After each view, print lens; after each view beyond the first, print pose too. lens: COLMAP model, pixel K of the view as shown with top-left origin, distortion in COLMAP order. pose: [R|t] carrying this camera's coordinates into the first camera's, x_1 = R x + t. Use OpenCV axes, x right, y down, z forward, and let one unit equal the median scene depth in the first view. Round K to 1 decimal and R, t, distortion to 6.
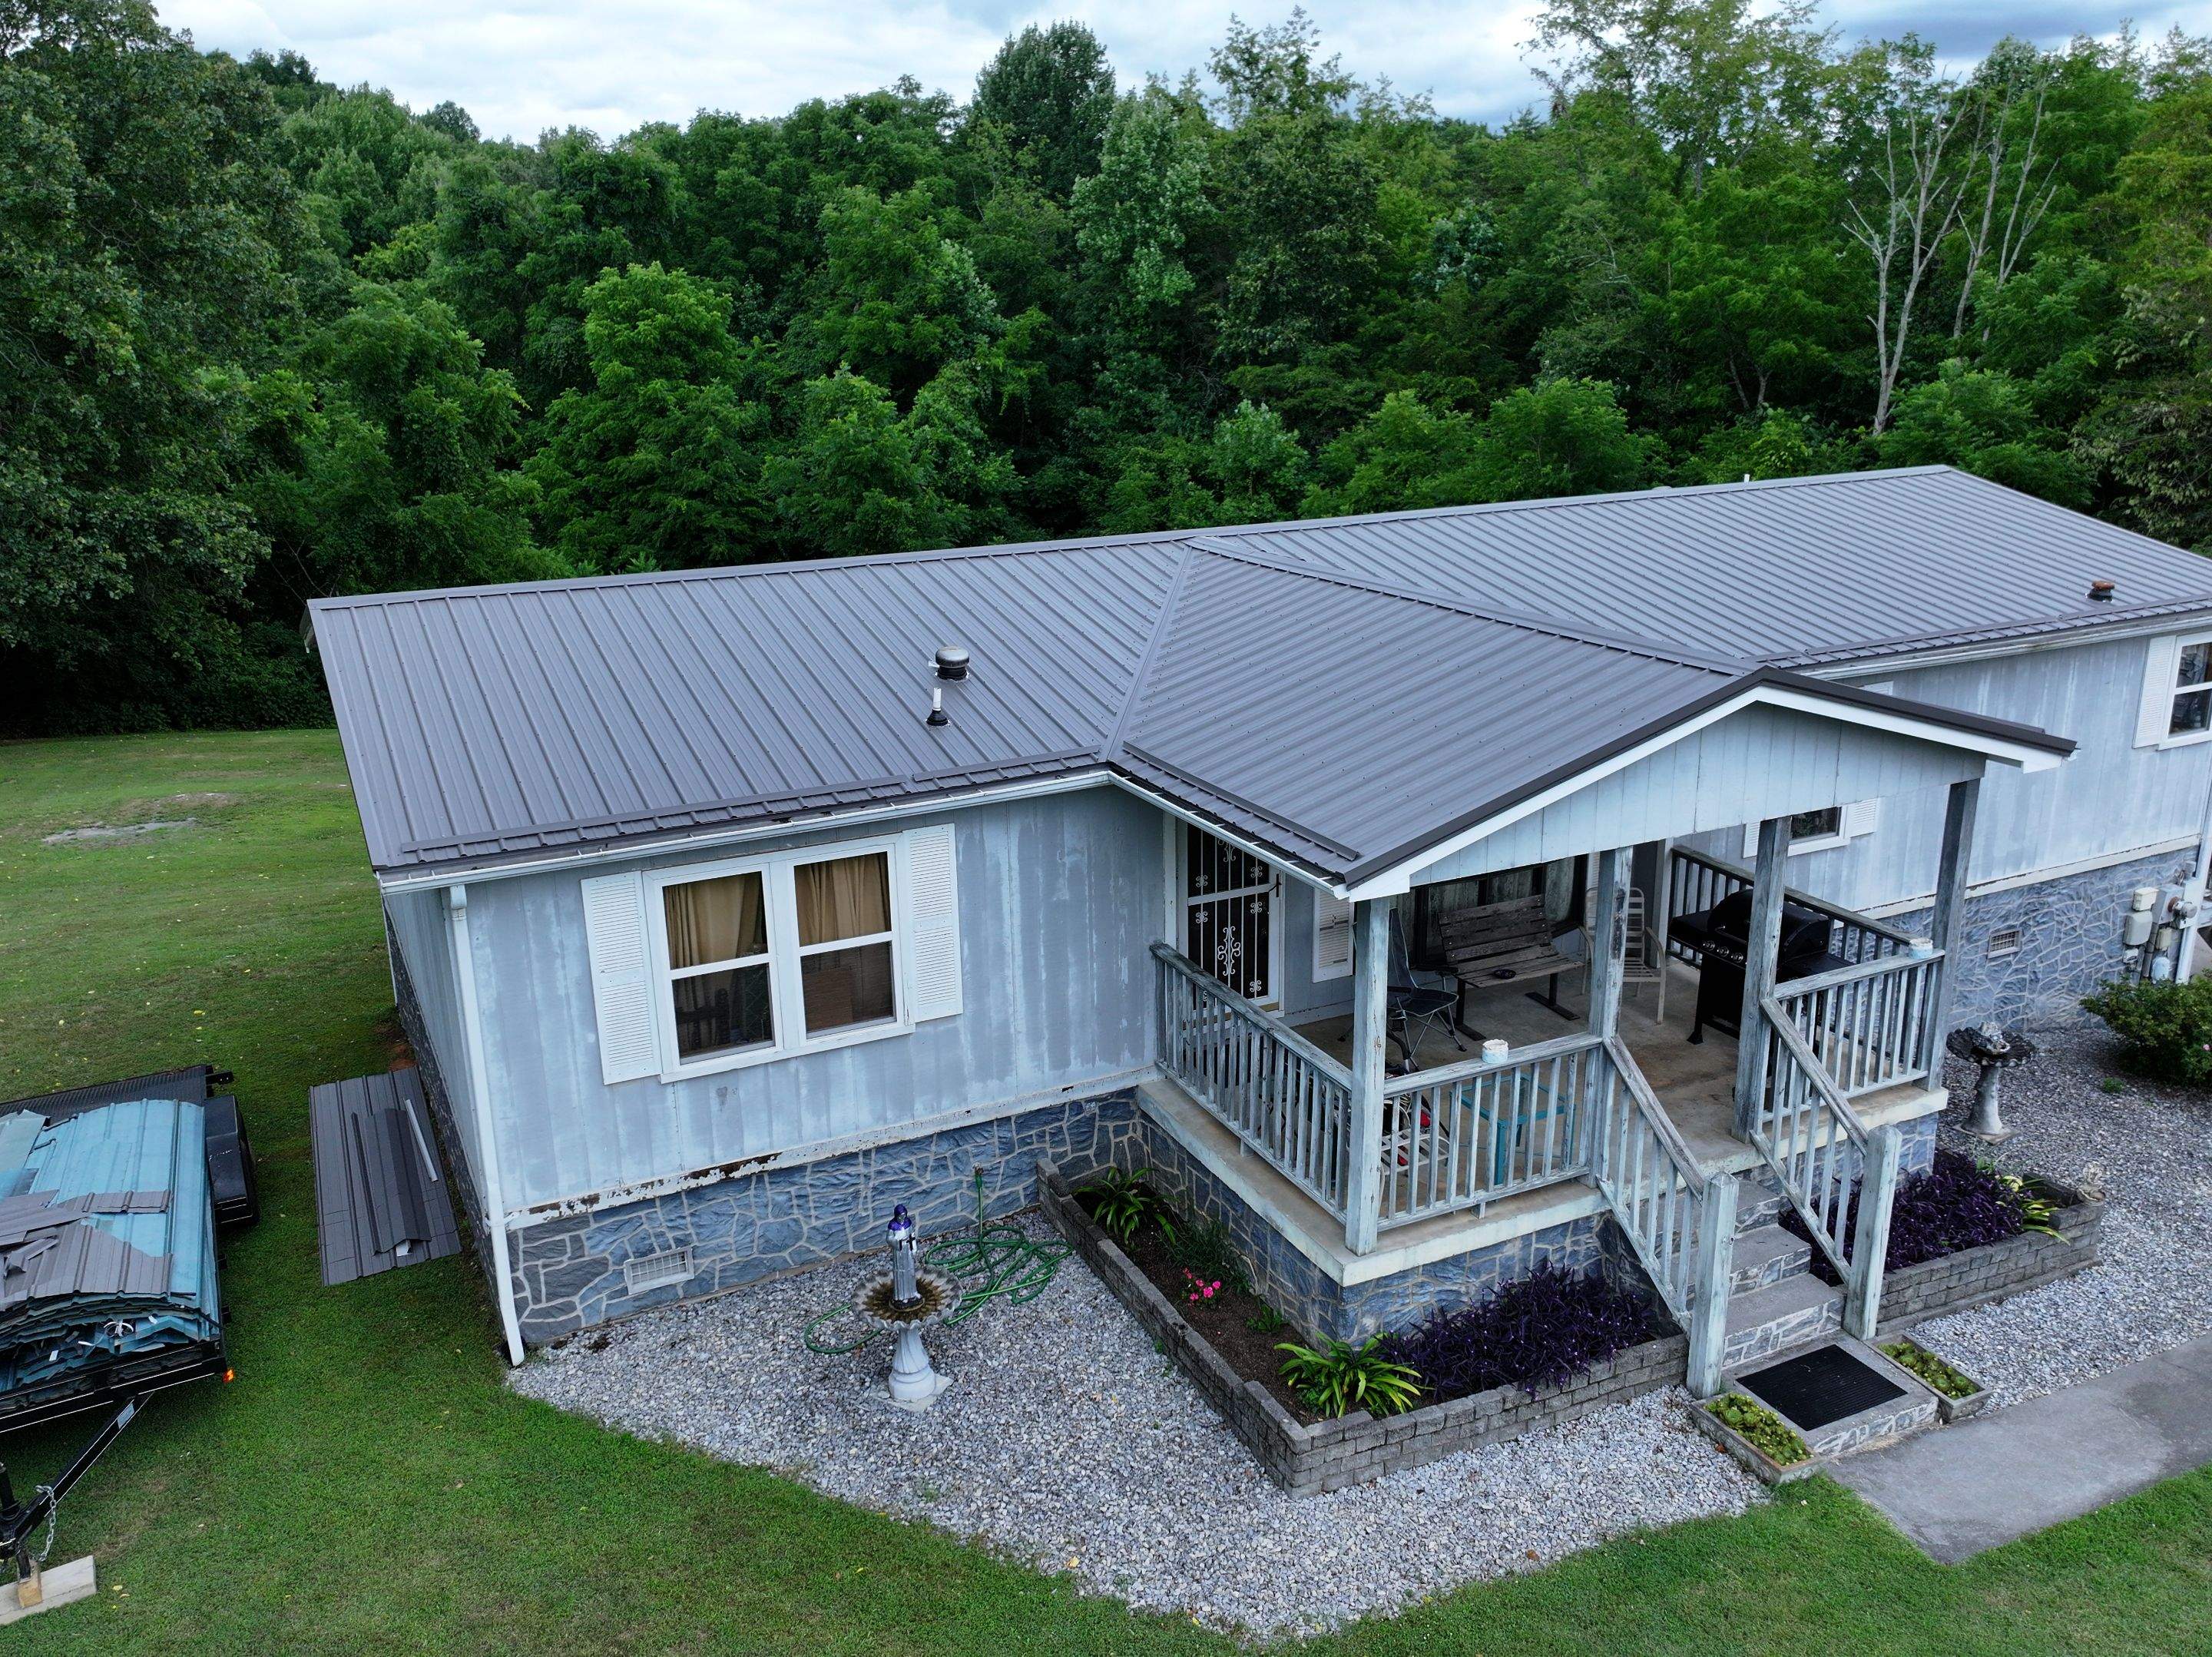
lens RADIAL K [[1780.1, 0, 1102.4], [0, 1780.1, 836.0], [0, 0, 1]] dist [0.002091, 0.009120]
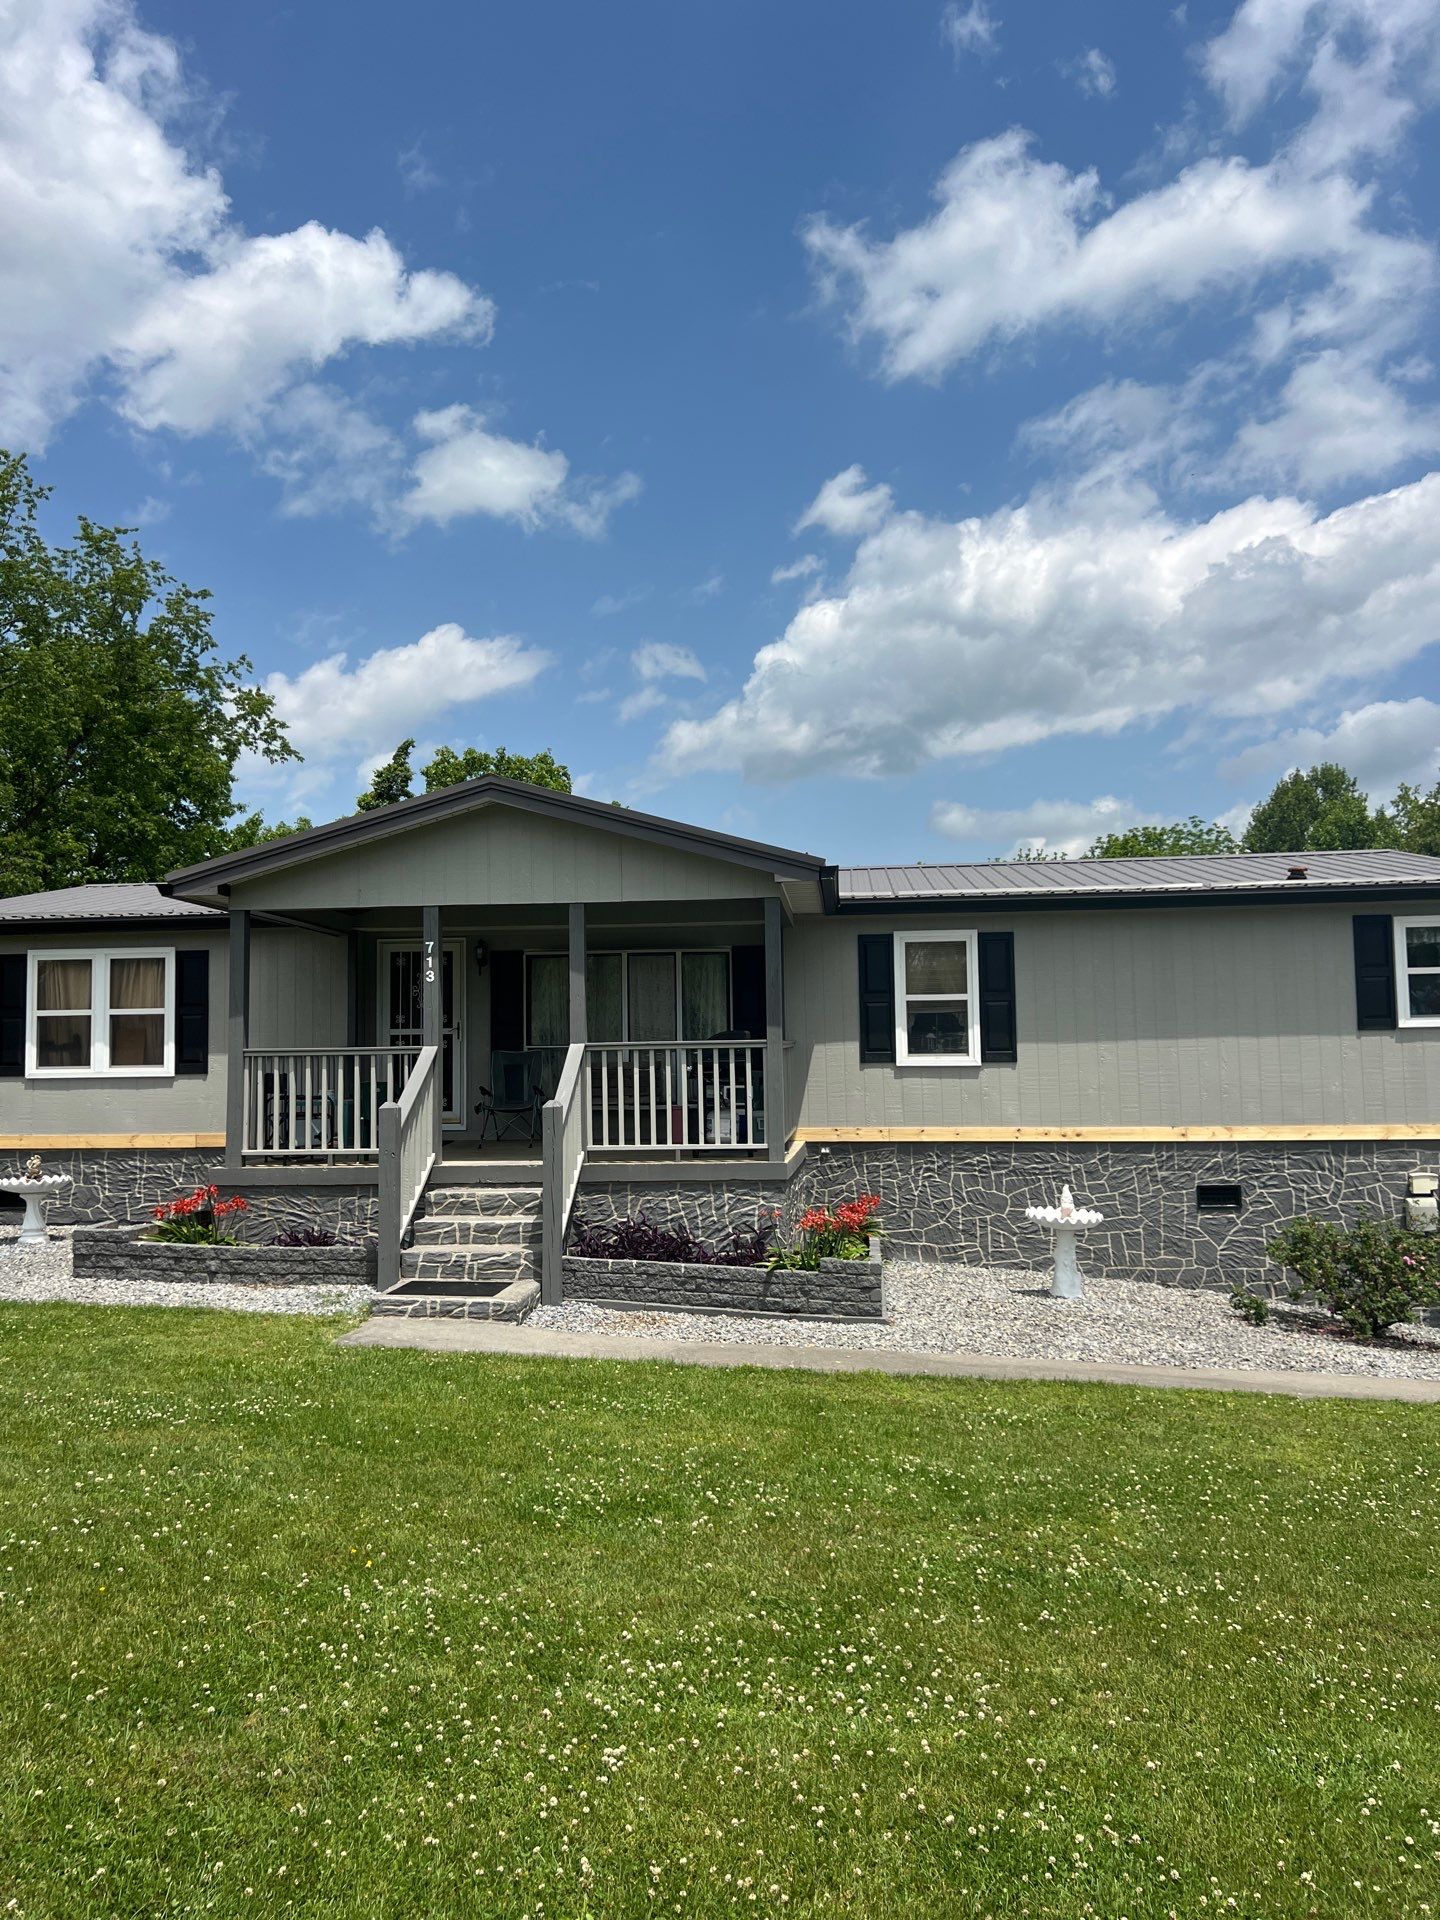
lens RADIAL K [[1488.3, 0, 692.4], [0, 1488.3, 918.8], [0, 0, 1]] dist [0.052842, -0.055711]
pose [[0.843813, -0.044934, -0.534753, 0.952084], [-0.157784, 0.931668, -0.327261, 0.322963], [0.512917, 0.360523, 0.779063, 0.118417]]
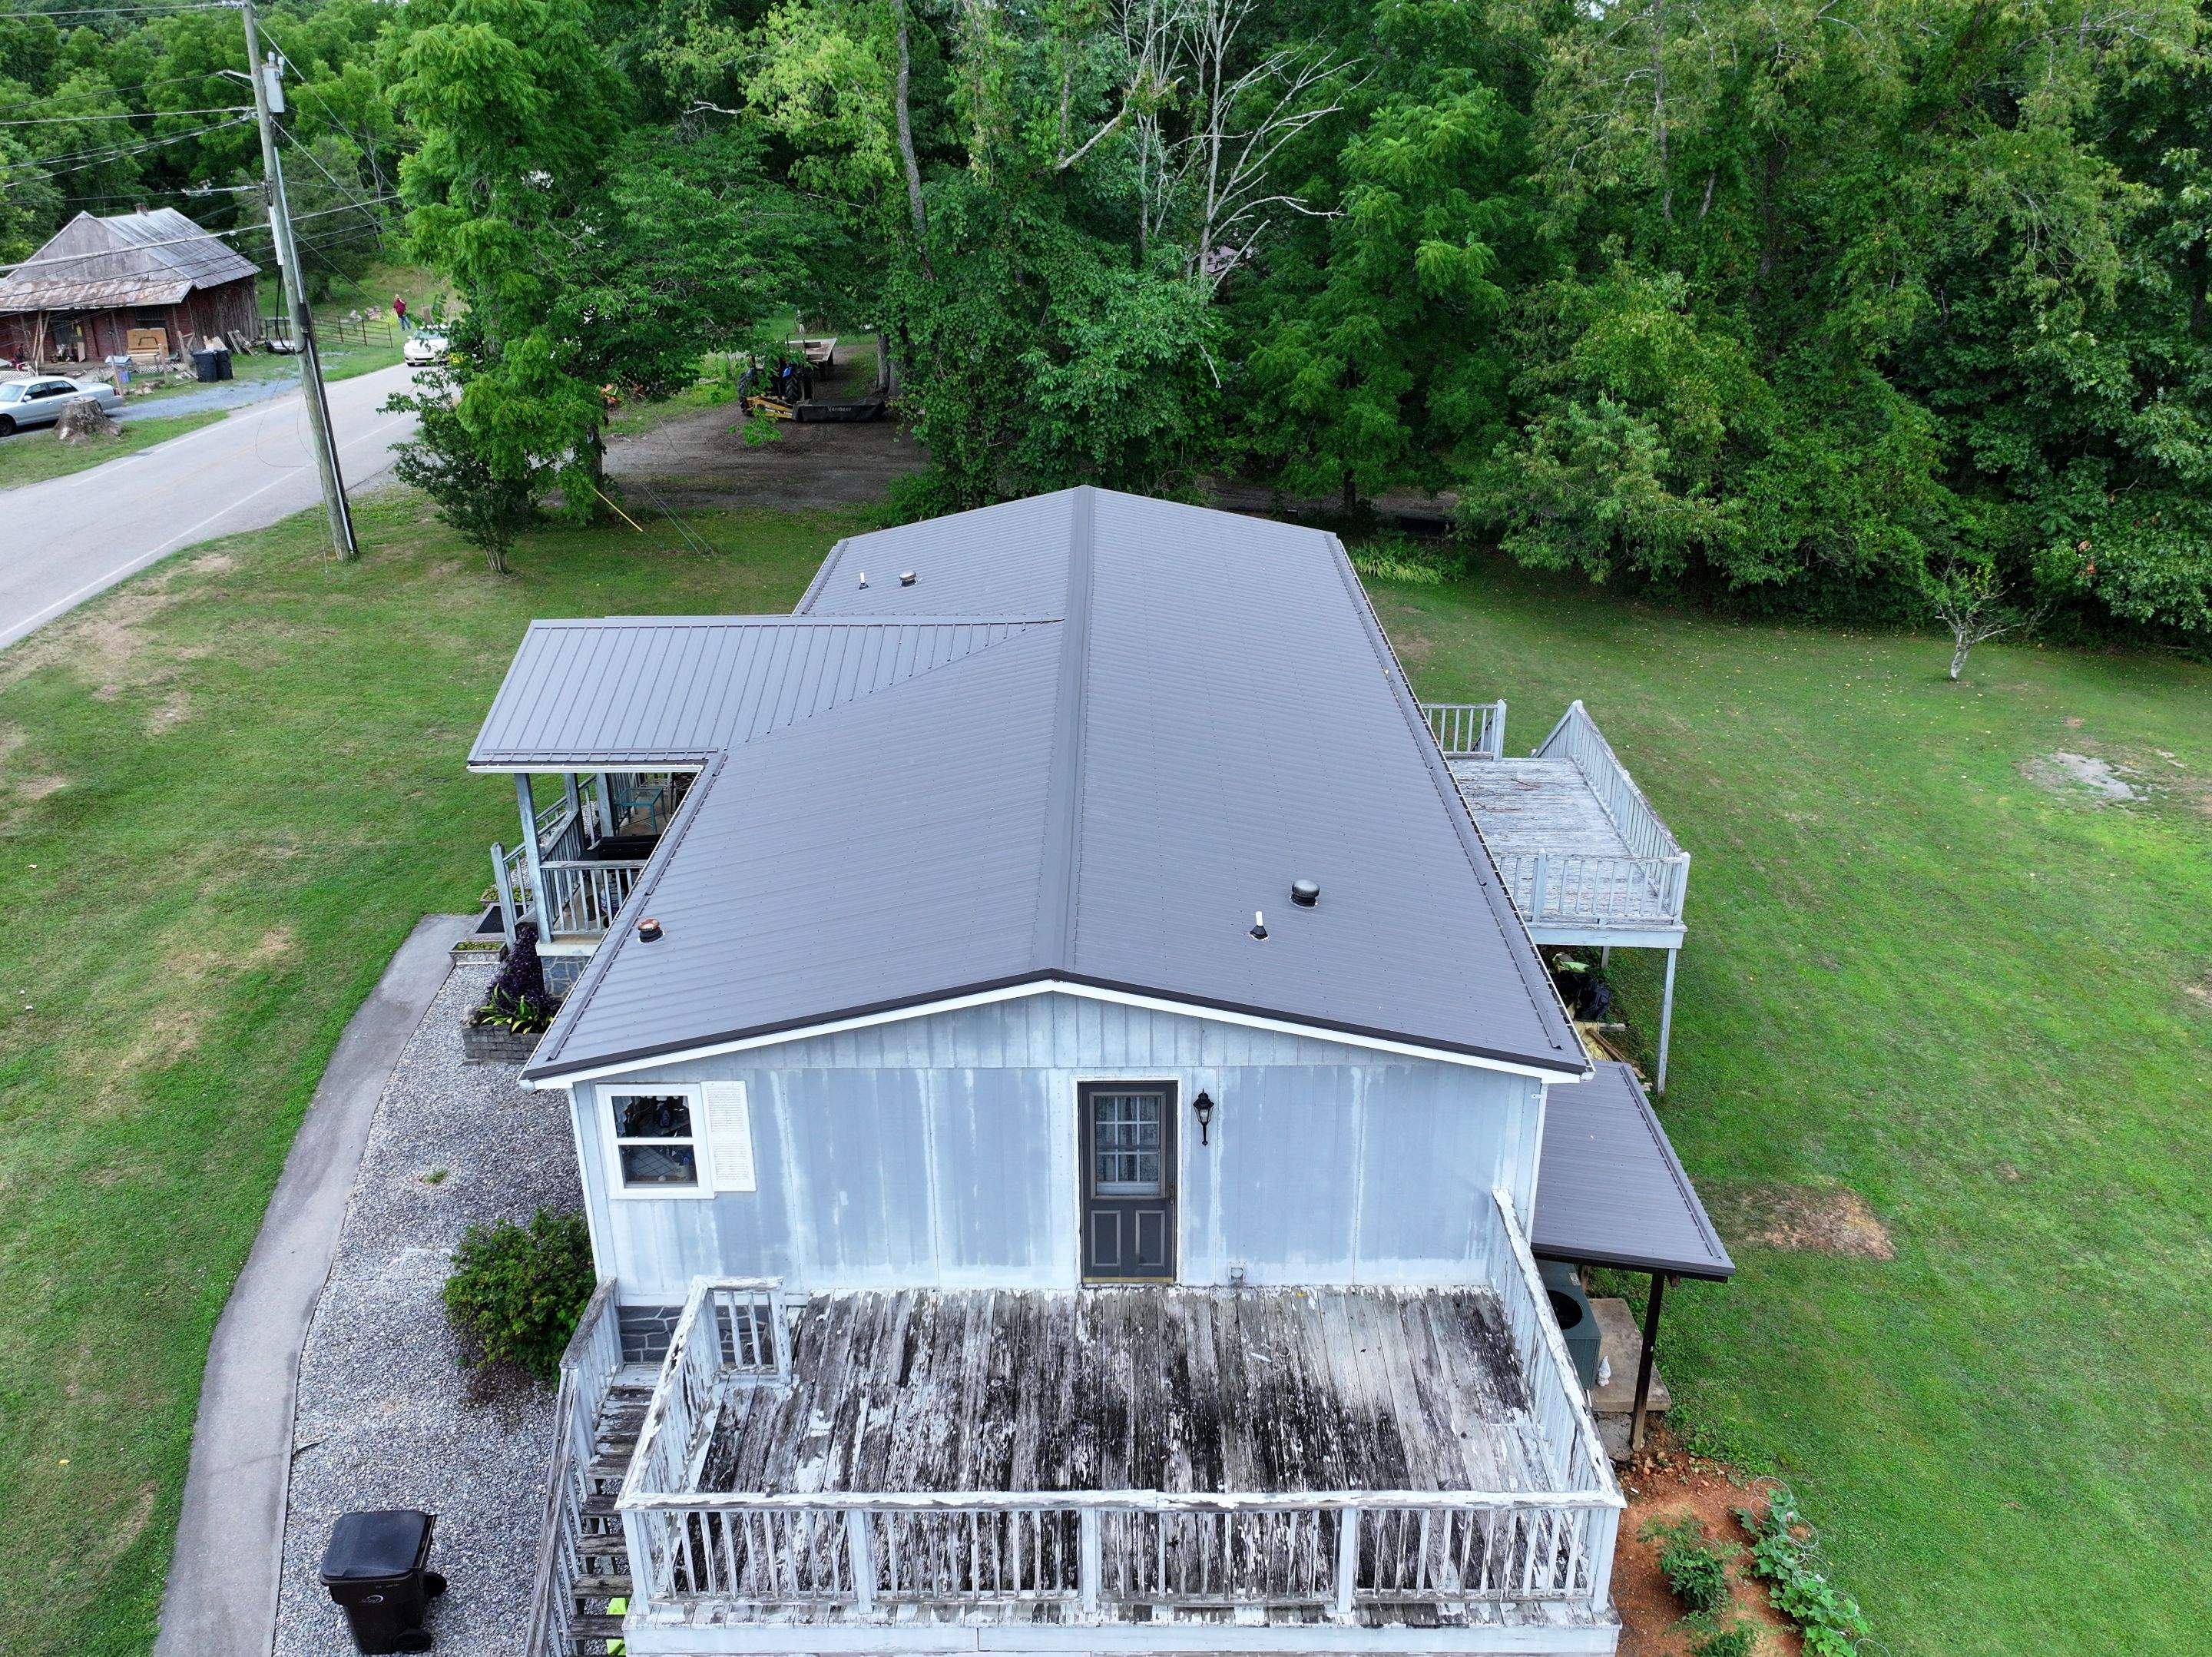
lens RADIAL K [[1780.1, 0, 1098.5], [0, 1780.1, 834.1], [0, 0, 1]] dist [0.002091, 0.009120]
pose [[-0.446498, 0.374350, -0.812713, 1.563137], [-0.242311, 0.823753, 0.512559, -0.943375], [0.861351, 0.425786, -0.277095, 1.867335]]
